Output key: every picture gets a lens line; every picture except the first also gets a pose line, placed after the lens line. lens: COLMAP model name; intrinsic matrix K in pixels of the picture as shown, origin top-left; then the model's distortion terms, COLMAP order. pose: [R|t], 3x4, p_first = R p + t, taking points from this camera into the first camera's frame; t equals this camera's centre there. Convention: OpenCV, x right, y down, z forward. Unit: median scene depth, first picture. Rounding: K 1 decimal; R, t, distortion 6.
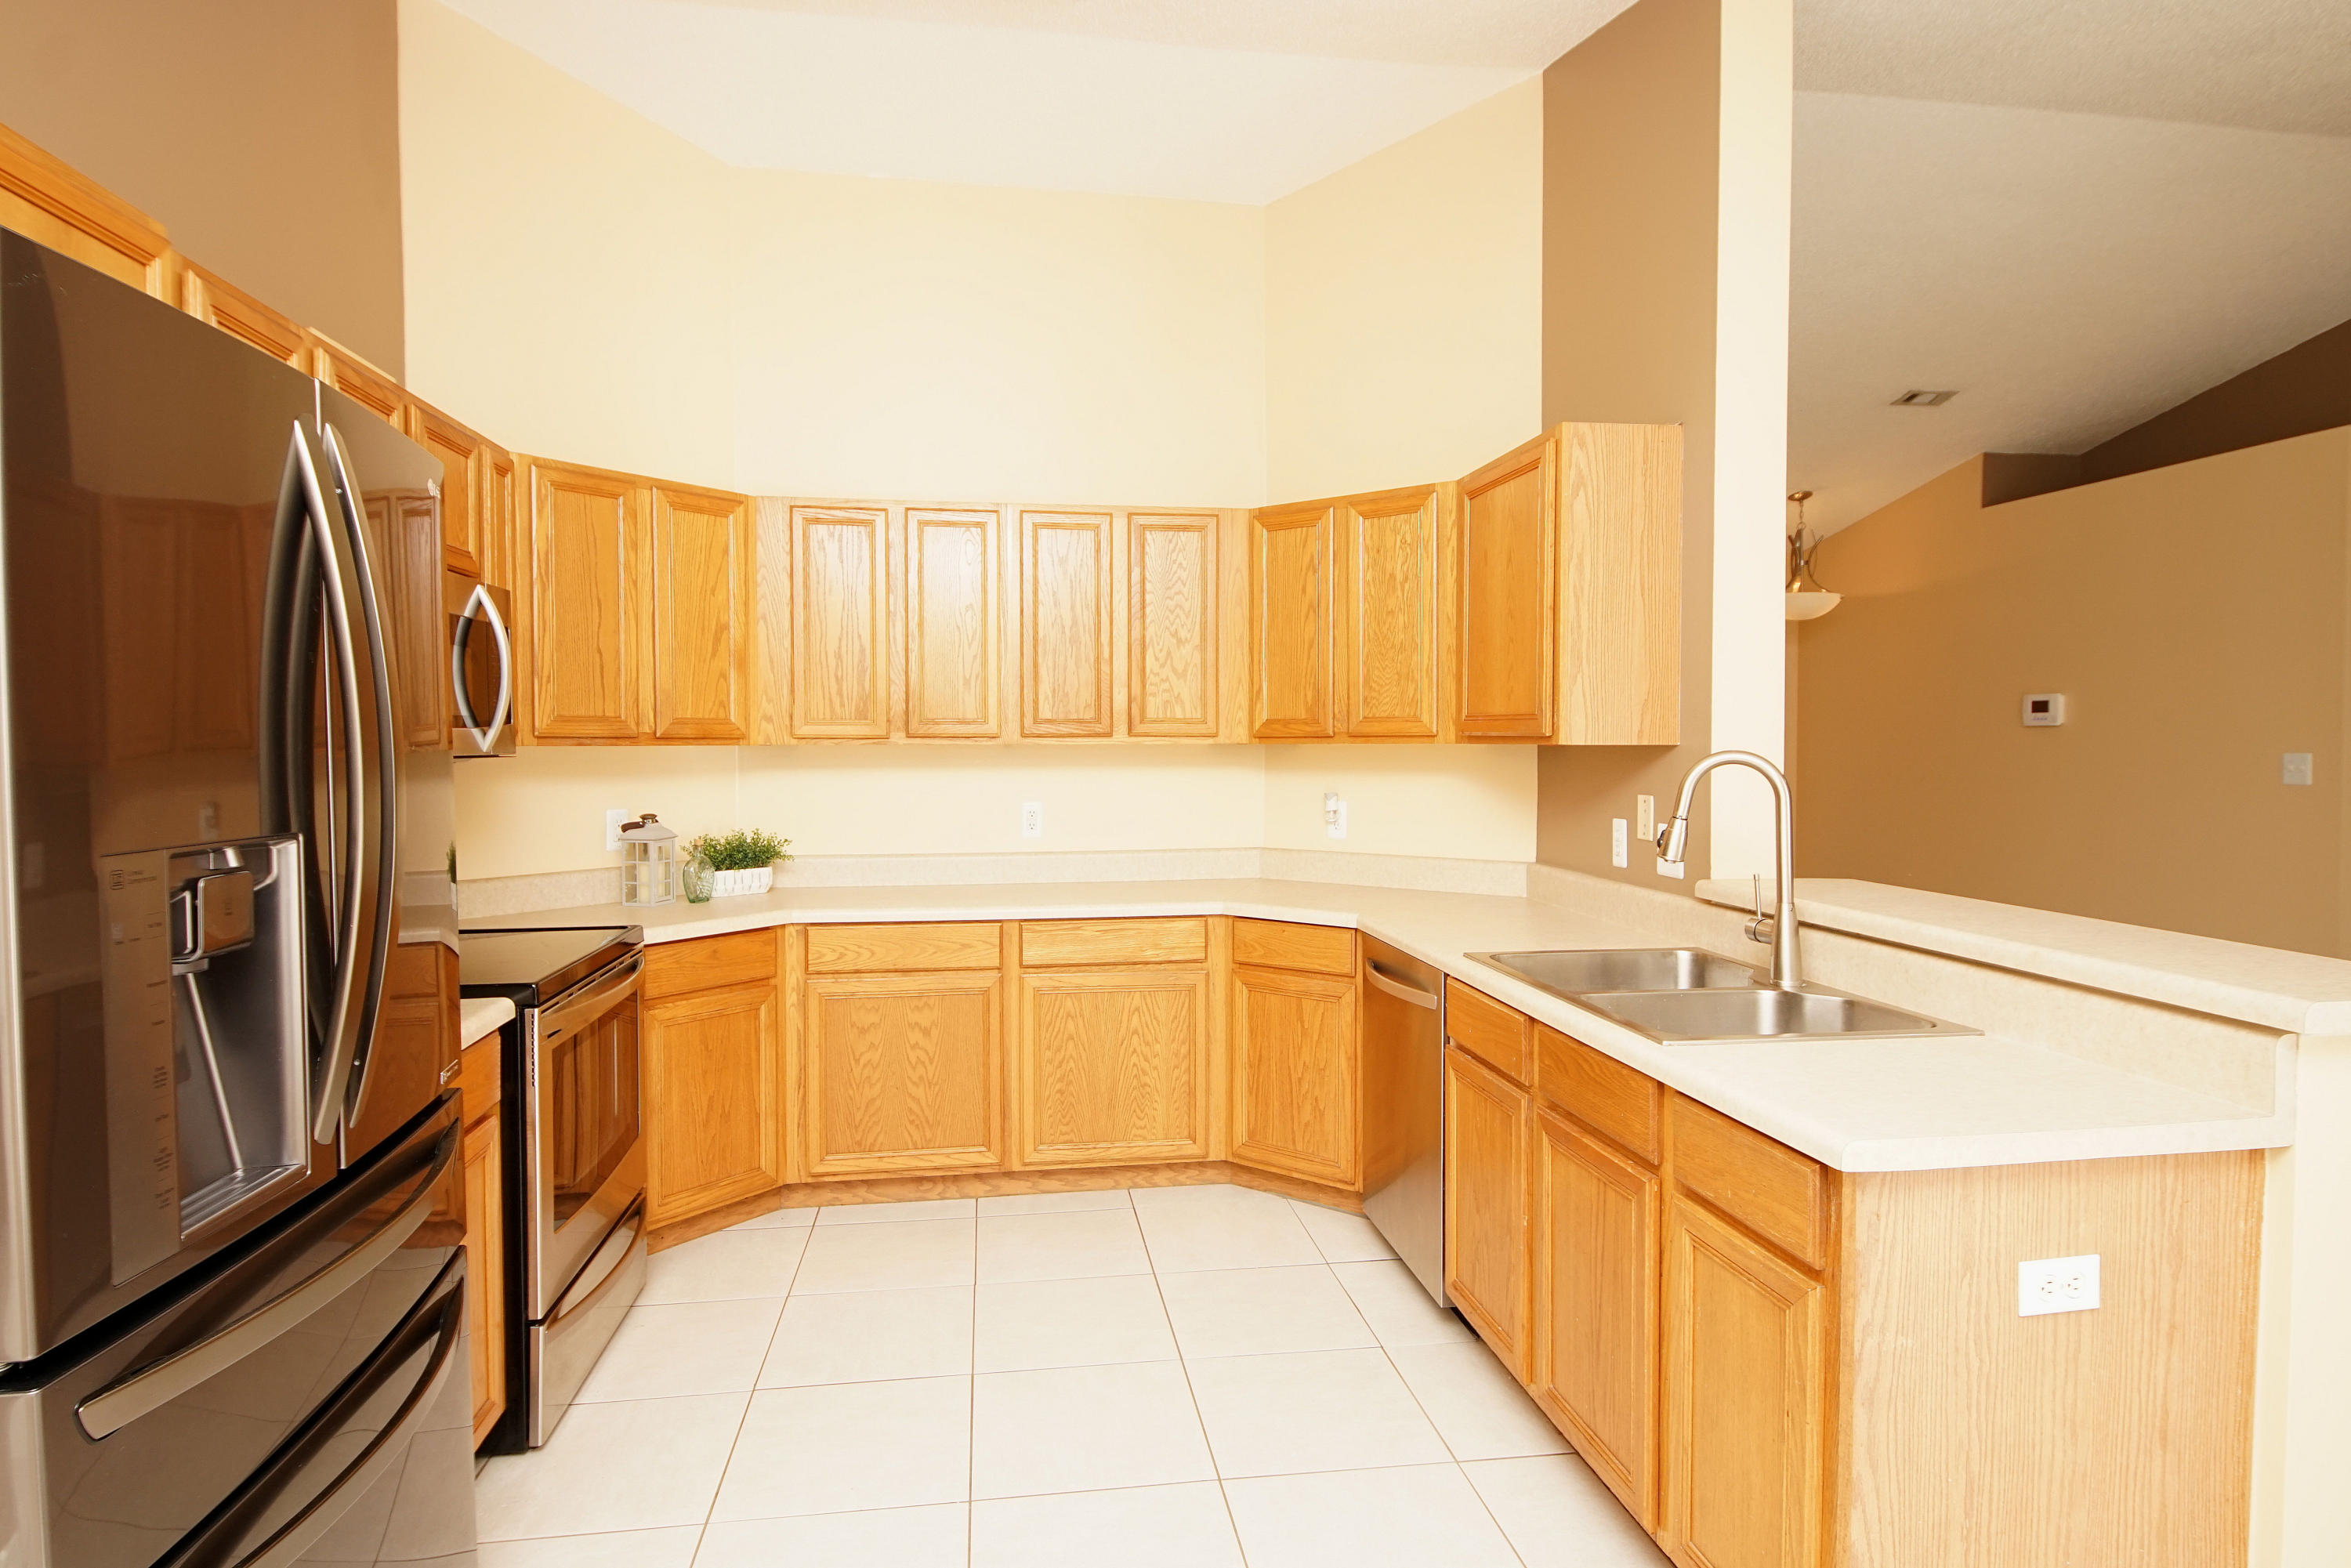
lens RADIAL K [[1258.7, 0, 1156.2], [0, 1258.7, 769.3], [0, 0, 1]] dist [0.040868, -0.037284]
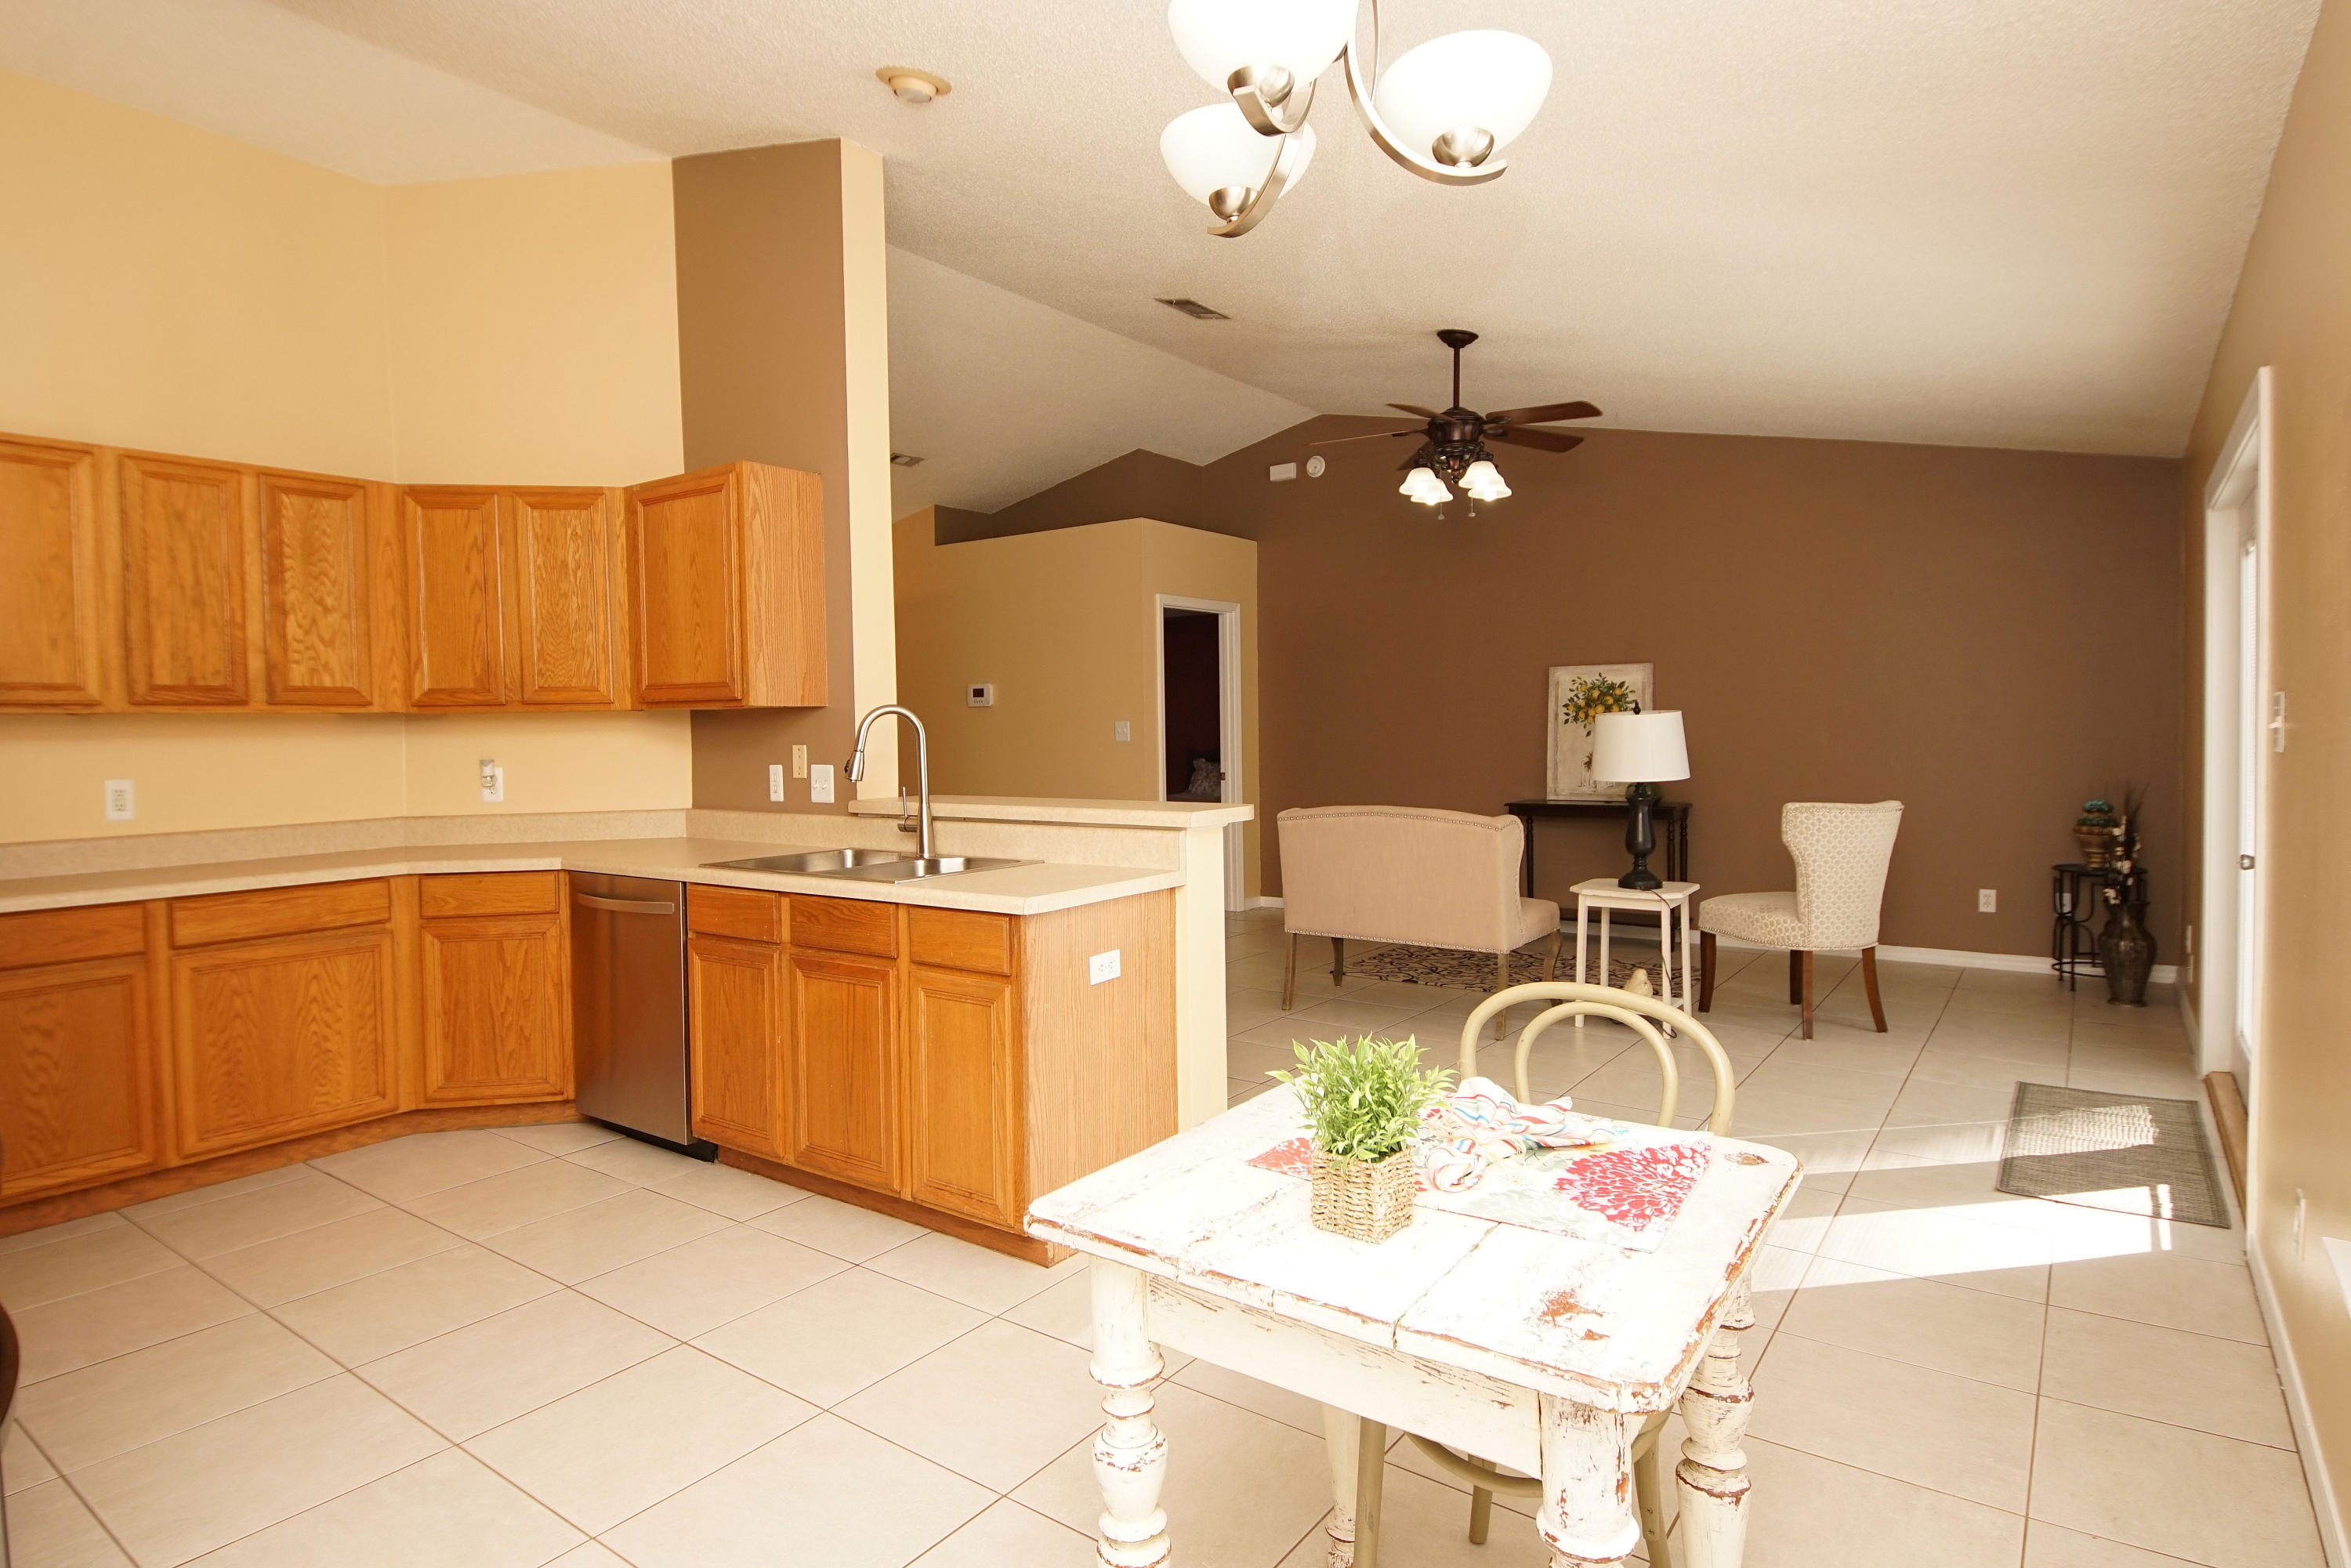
lens RADIAL K [[1258.7, 0, 1156.2], [0, 1258.7, 769.3], [0, 0, 1]] dist [0.040868, -0.037284]
pose [[0.699795, -0.033259, 0.713570, -0.268196], [0.032112, 0.999370, 0.015088, 0.033459], [-0.713622, 0.012355, 0.700422, -0.184501]]
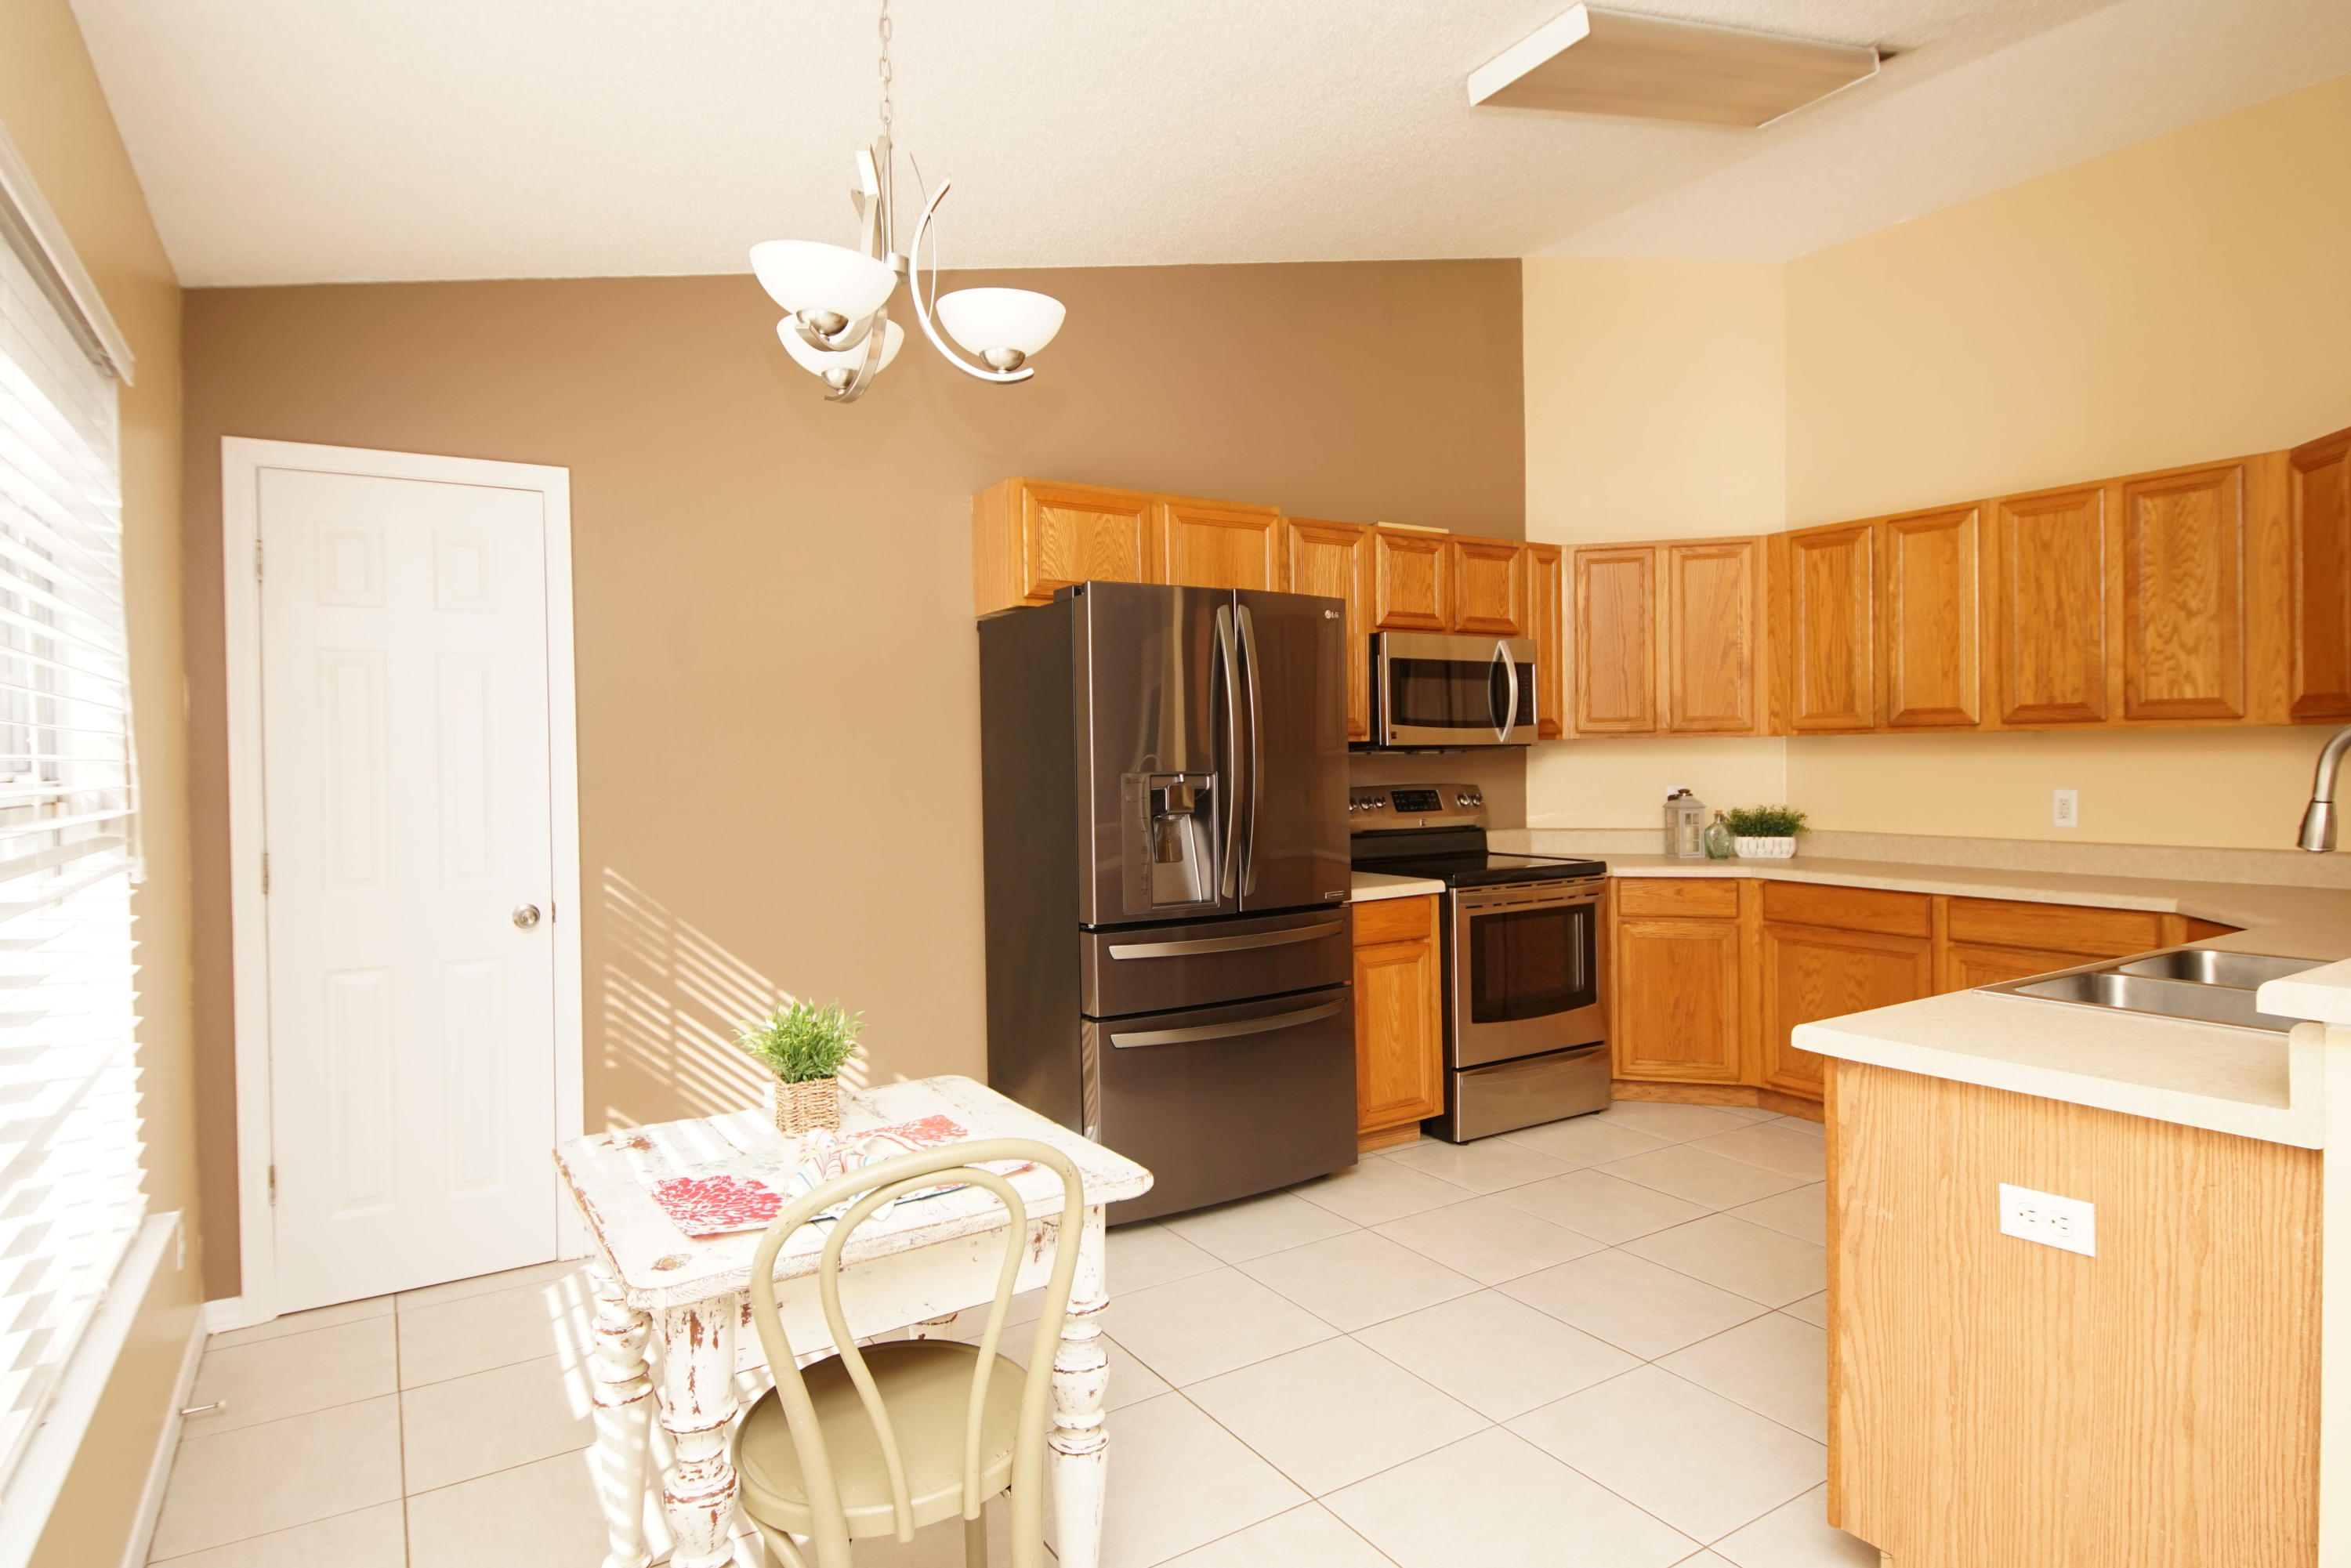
lens RADIAL K [[1258.7, 0, 1156.2], [0, 1258.7, 769.3], [0, 0, 1]] dist [0.040868, -0.037284]
pose [[0.404675, 0.007386, -0.914431, 0.610163], [-0.009346, 0.999949, 0.003941, 0.014752], [0.914413, 0.006951, 0.404724, -0.049070]]
